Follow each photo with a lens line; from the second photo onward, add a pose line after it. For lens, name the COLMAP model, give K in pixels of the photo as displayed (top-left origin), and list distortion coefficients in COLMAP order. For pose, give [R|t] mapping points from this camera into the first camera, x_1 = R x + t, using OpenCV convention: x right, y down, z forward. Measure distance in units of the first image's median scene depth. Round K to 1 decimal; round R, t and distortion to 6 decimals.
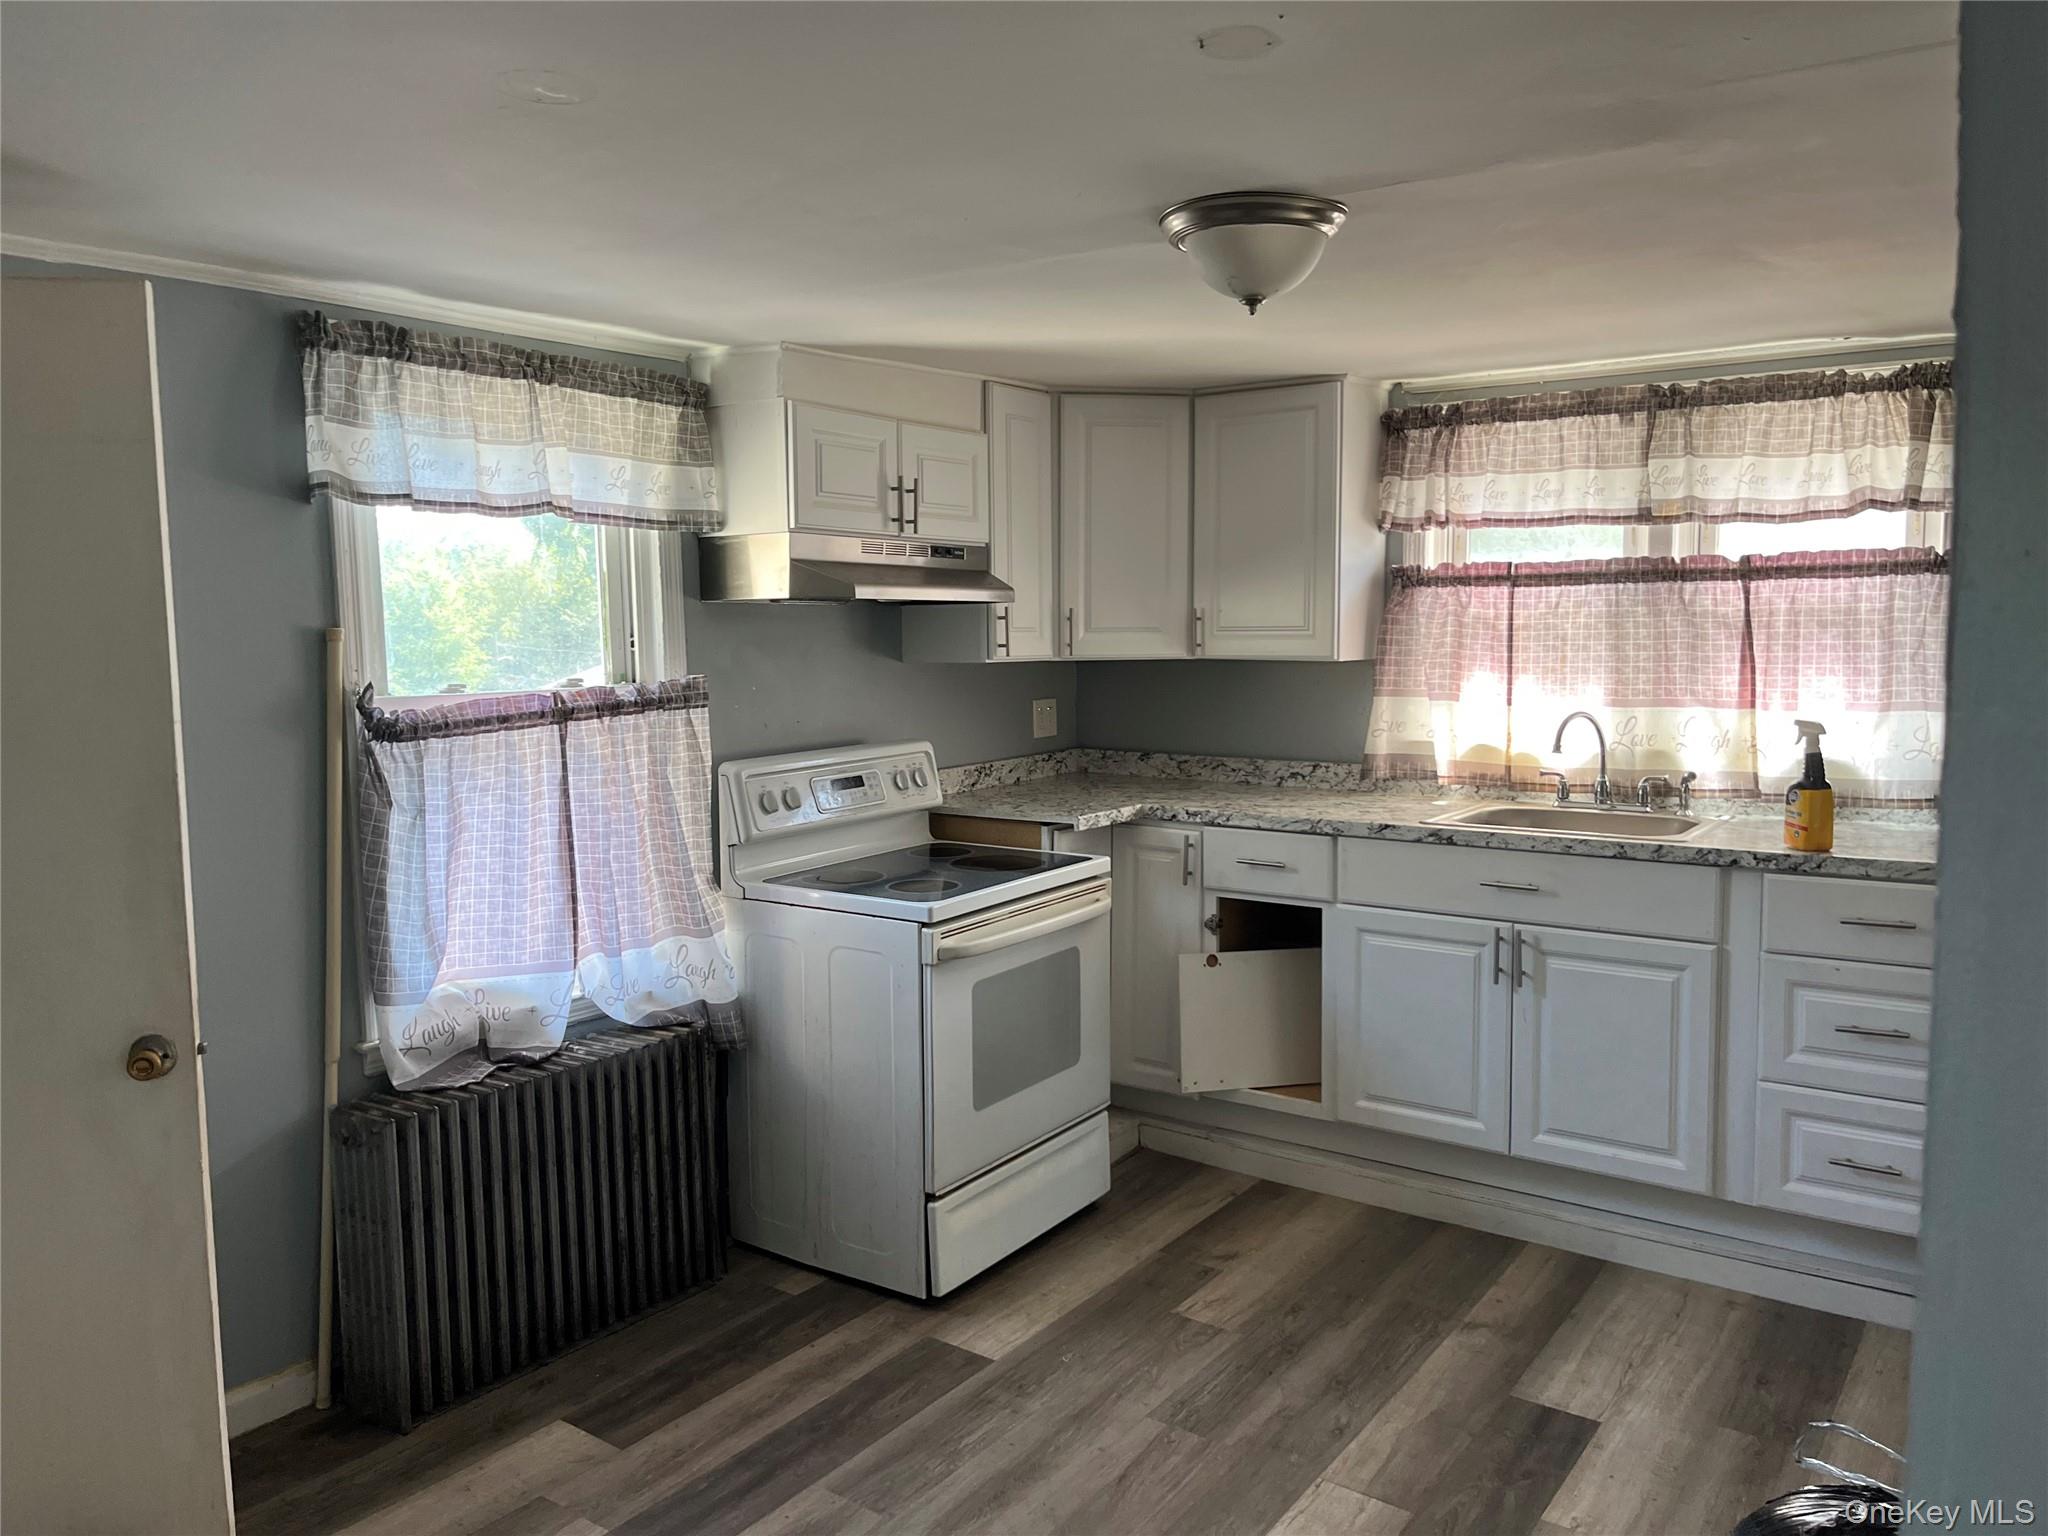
lens RADIAL K [[1551.9, 0, 1015.0], [0, 1551.9, 782.4], [0, 0, 1]] dist [0.059416, -0.089591]
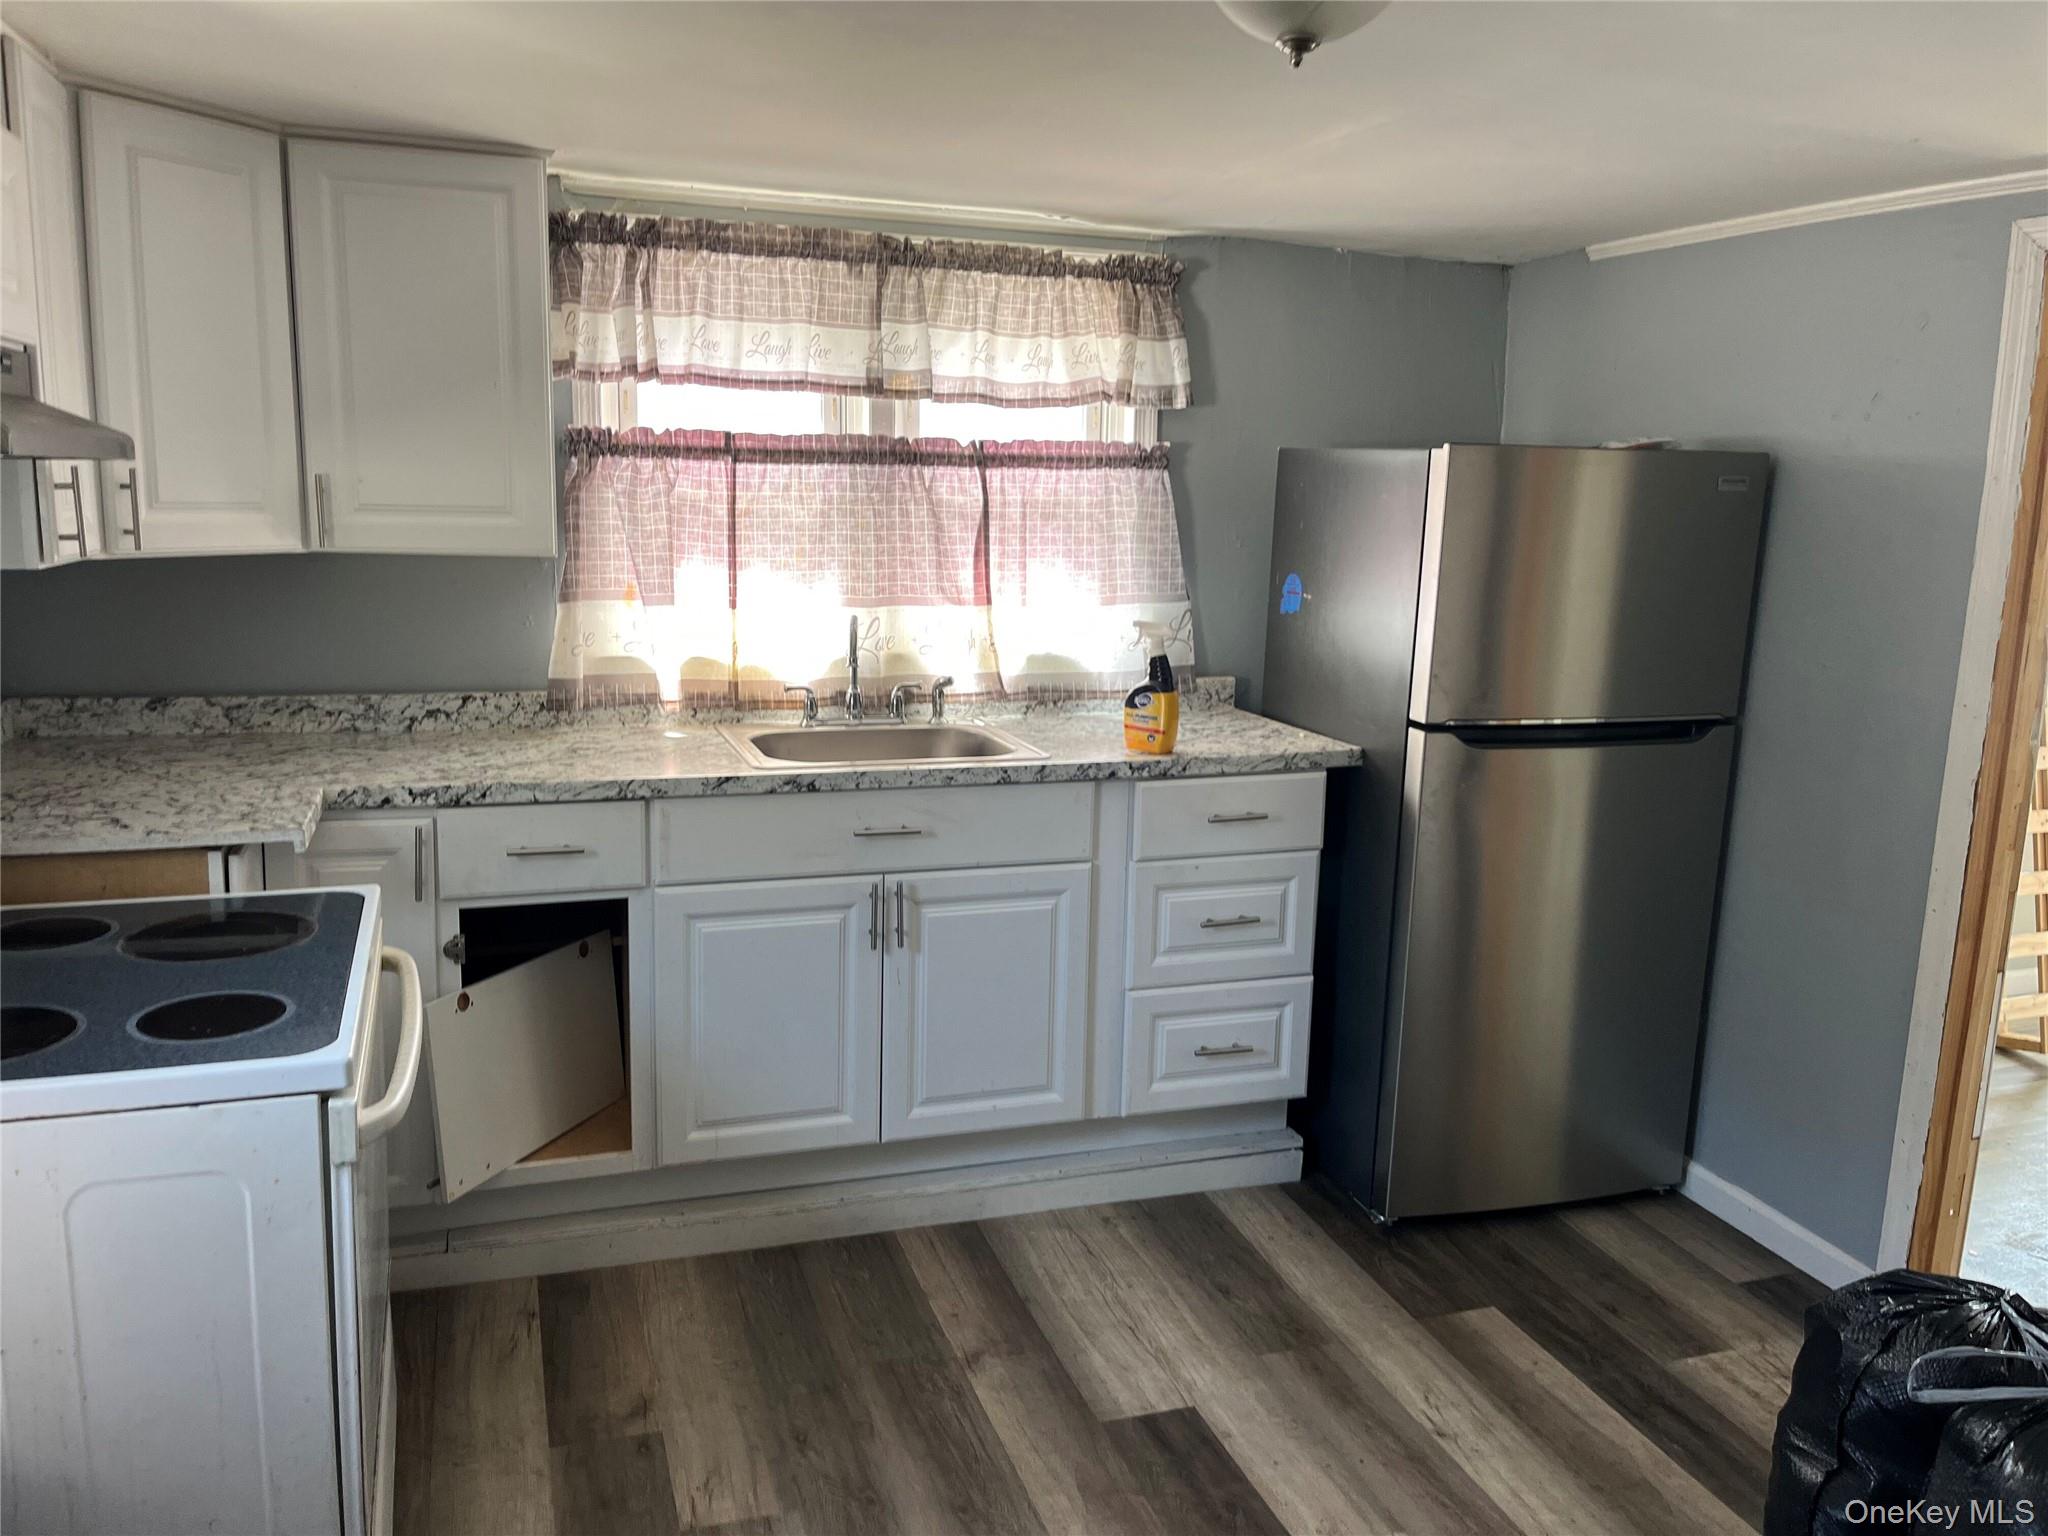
lens RADIAL K [[1551.9, 0, 1013.3], [0, 1551.9, 769.9], [0, 0, 1]] dist [0.059416, -0.089591]
pose [[0.583322, -0.126849, 0.802275, -0.288651], [0.056041, 0.991662, 0.116046, -0.056132], [-0.810306, -0.022732, 0.585566, 0.431888]]
